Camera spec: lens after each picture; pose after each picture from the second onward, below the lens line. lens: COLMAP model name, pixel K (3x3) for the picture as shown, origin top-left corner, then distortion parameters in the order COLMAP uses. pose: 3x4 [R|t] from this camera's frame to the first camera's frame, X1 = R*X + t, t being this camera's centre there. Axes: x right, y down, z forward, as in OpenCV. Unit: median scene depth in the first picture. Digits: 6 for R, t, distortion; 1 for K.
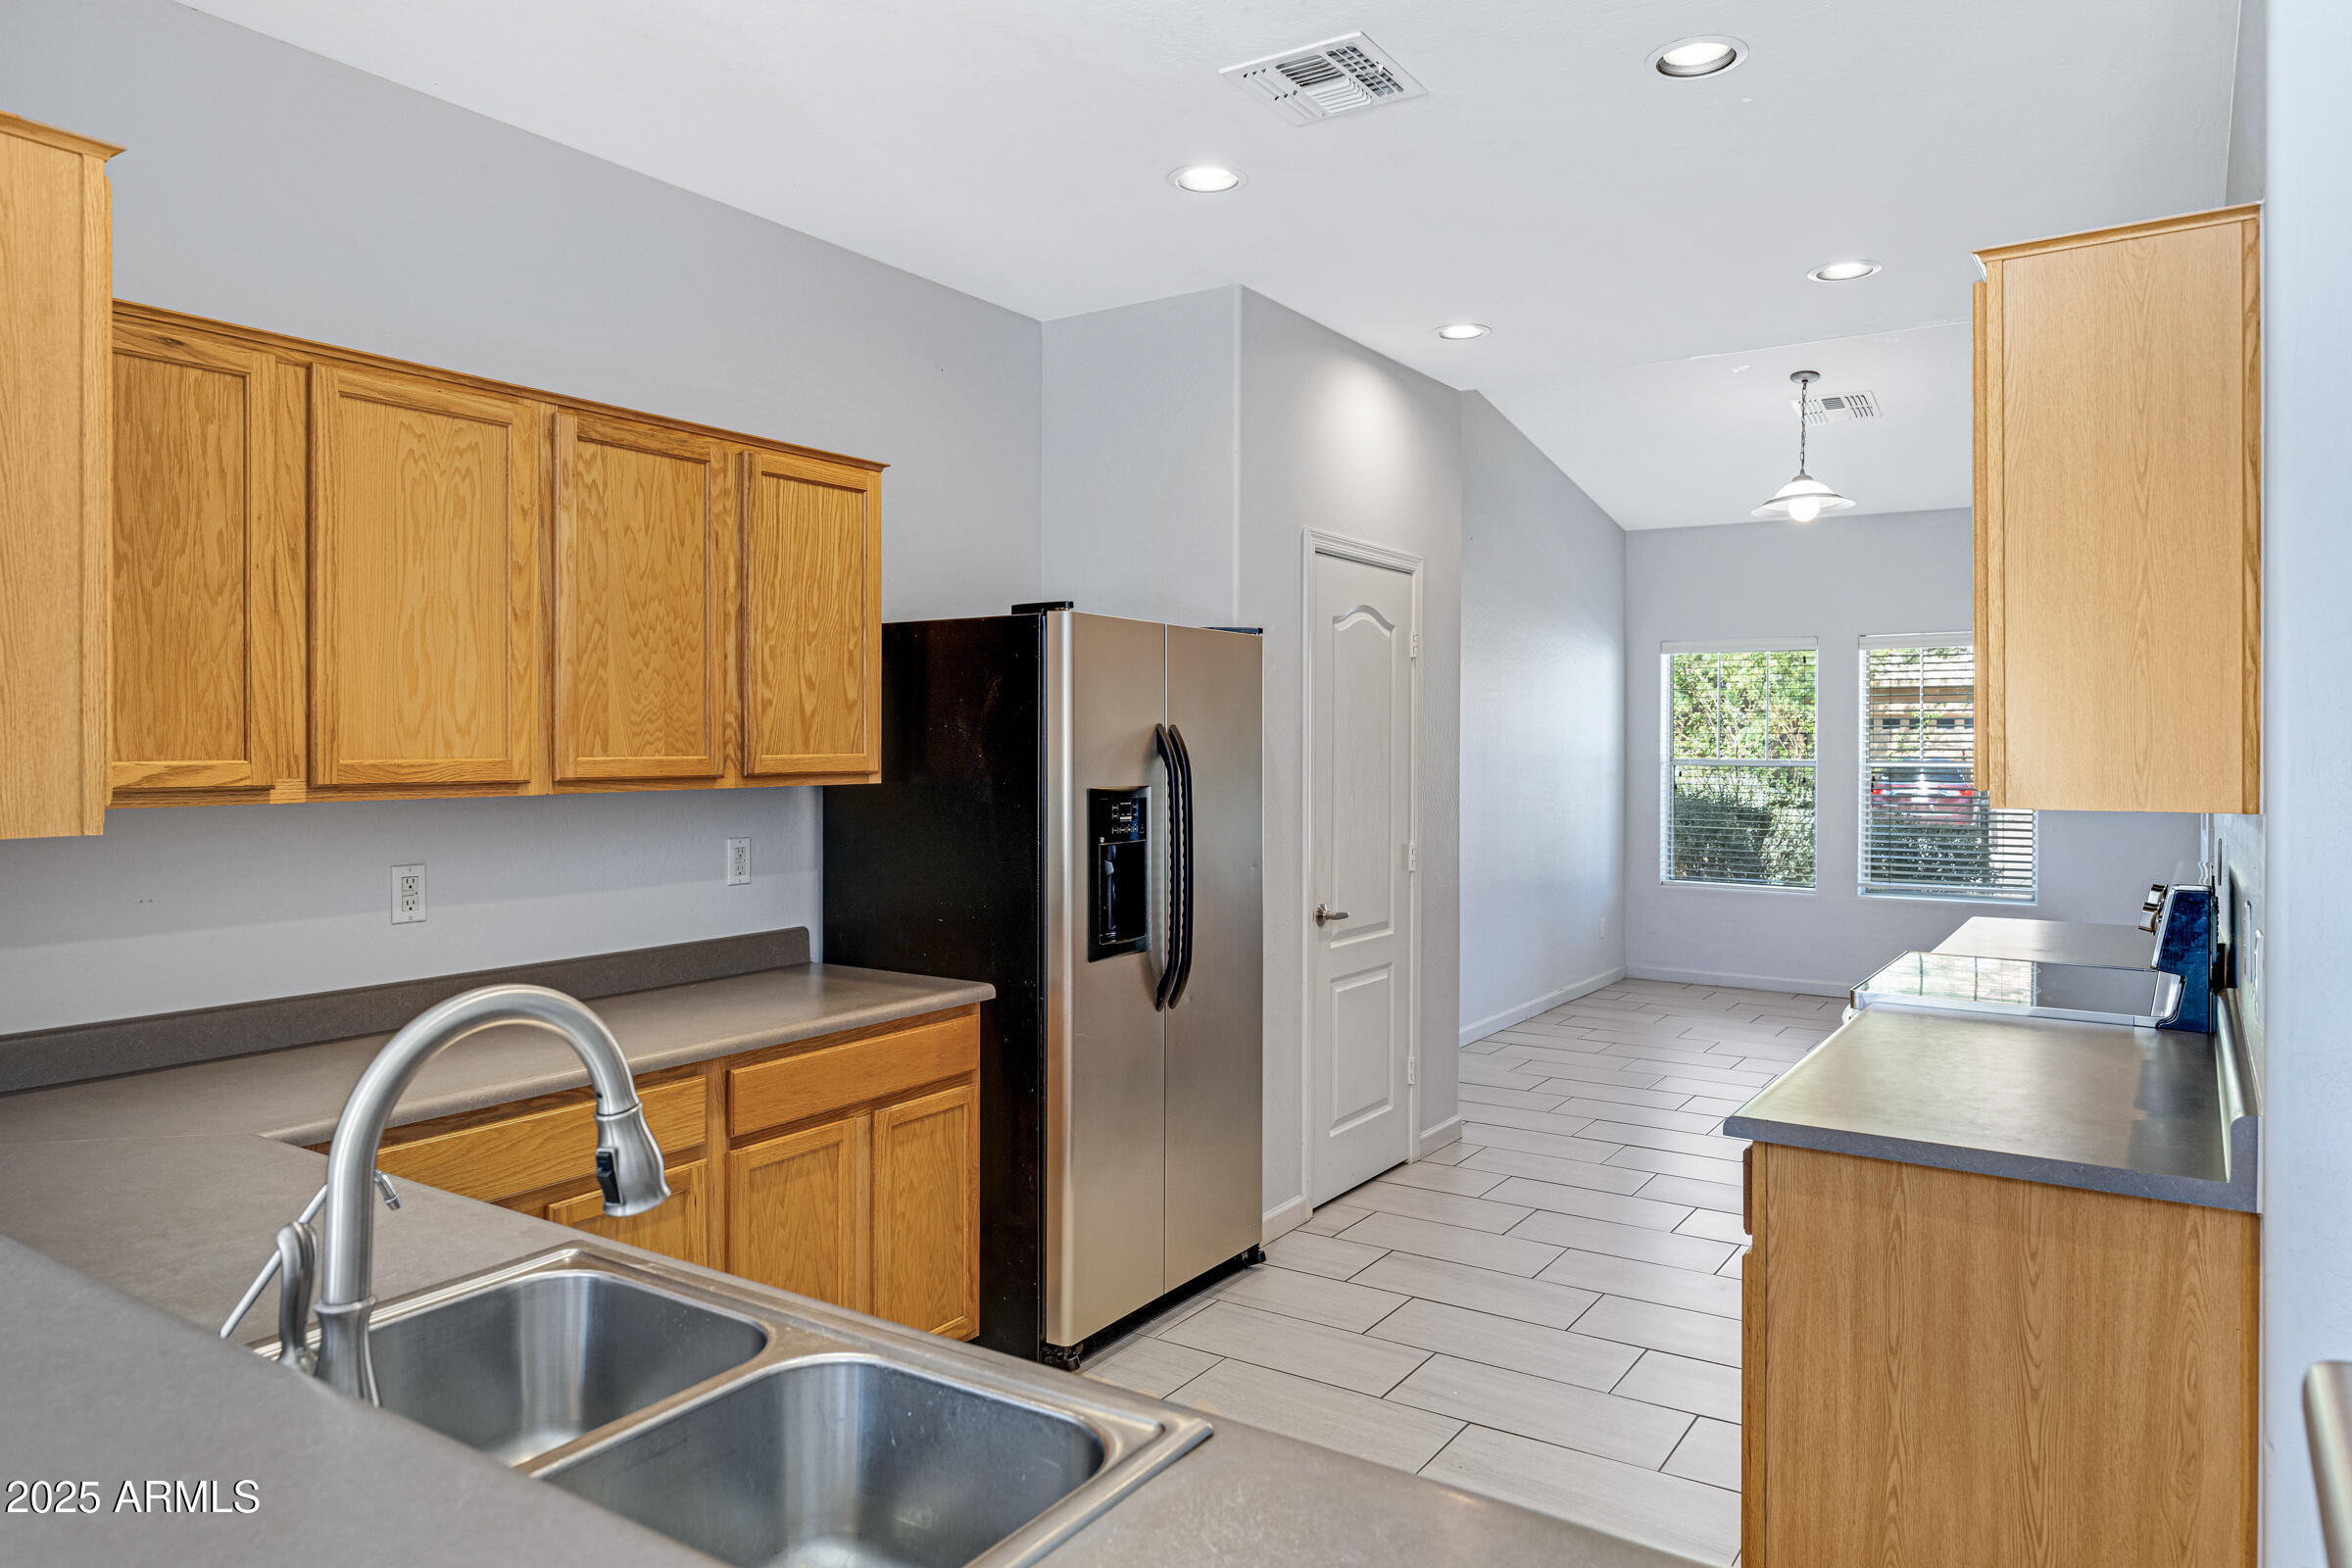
lens RADIAL K [[1538.1, 0, 1166.4], [0, 1538.1, 760.2], [0, 0, 1]] dist [0.002501, 0.000445]
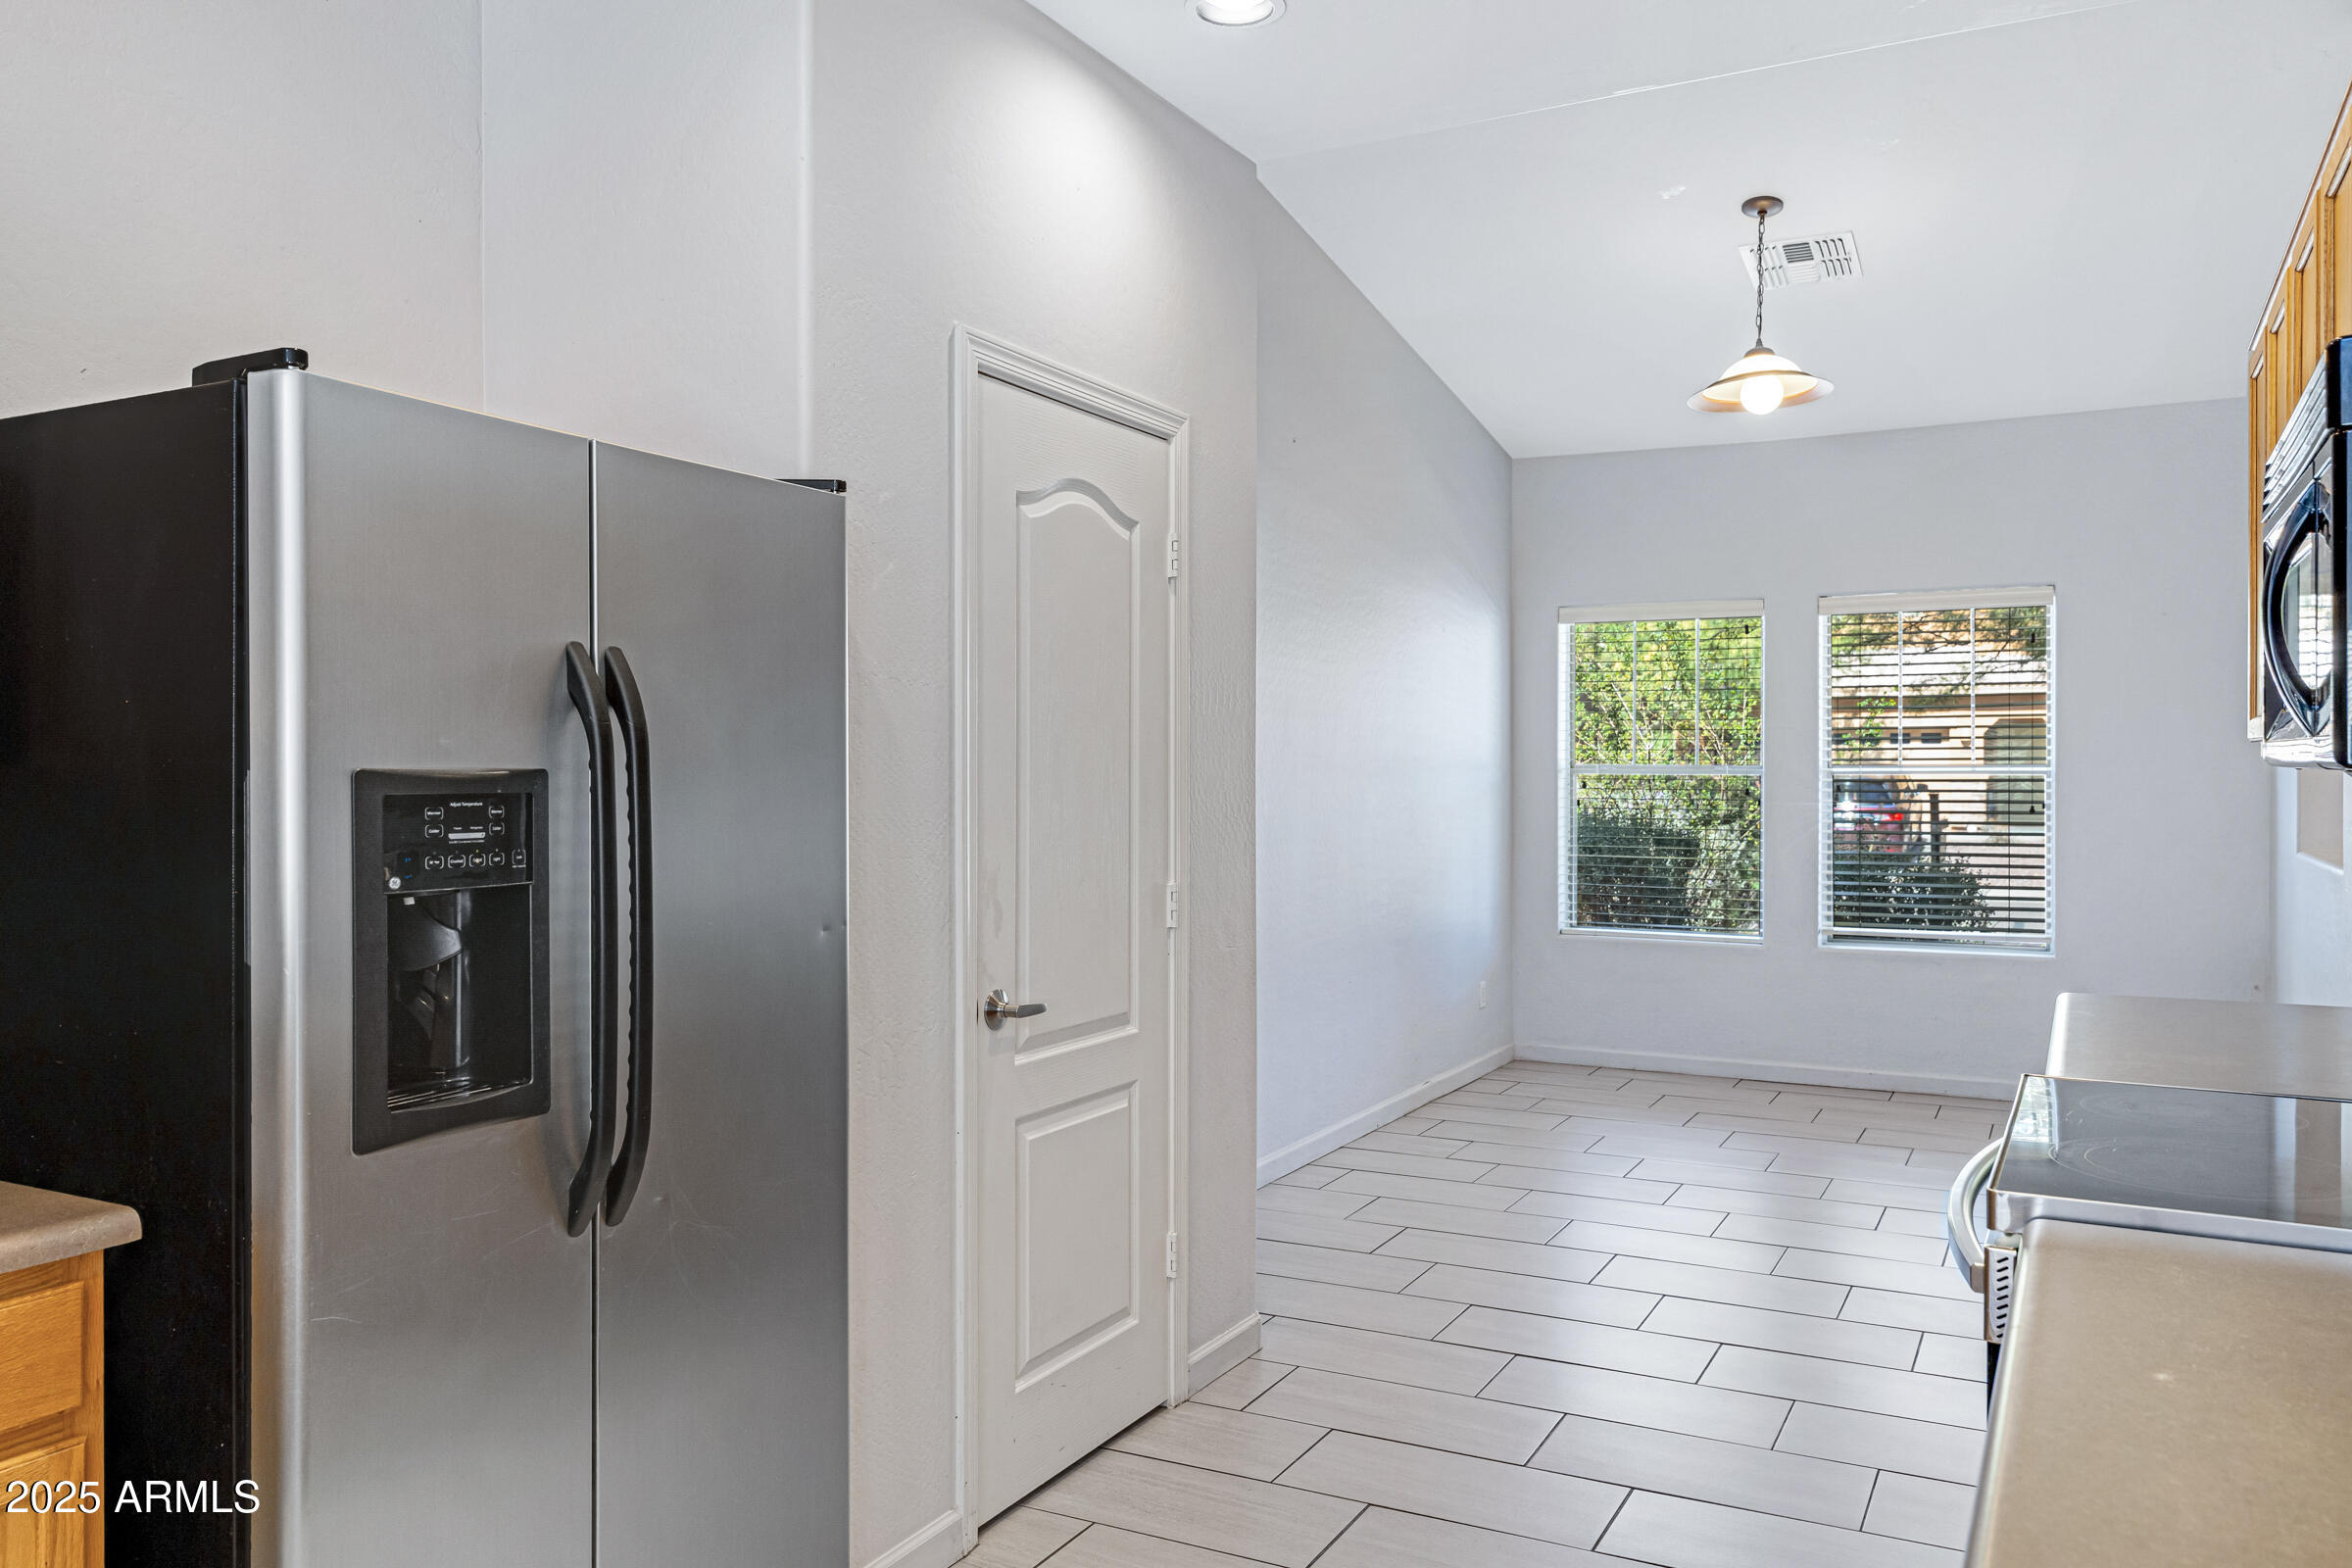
lens RADIAL K [[1694.8, 0, 1182.6], [0, 1694.8, 786.3], [0, 0, 1]] dist [0.012079, 0.007923]
pose [[0.995194, -0.003607, 0.097853, 0.098331], [0.003840, 0.999990, -0.002195, 0.017477], [-0.097844, 0.002560, 0.995198, 0.330030]]
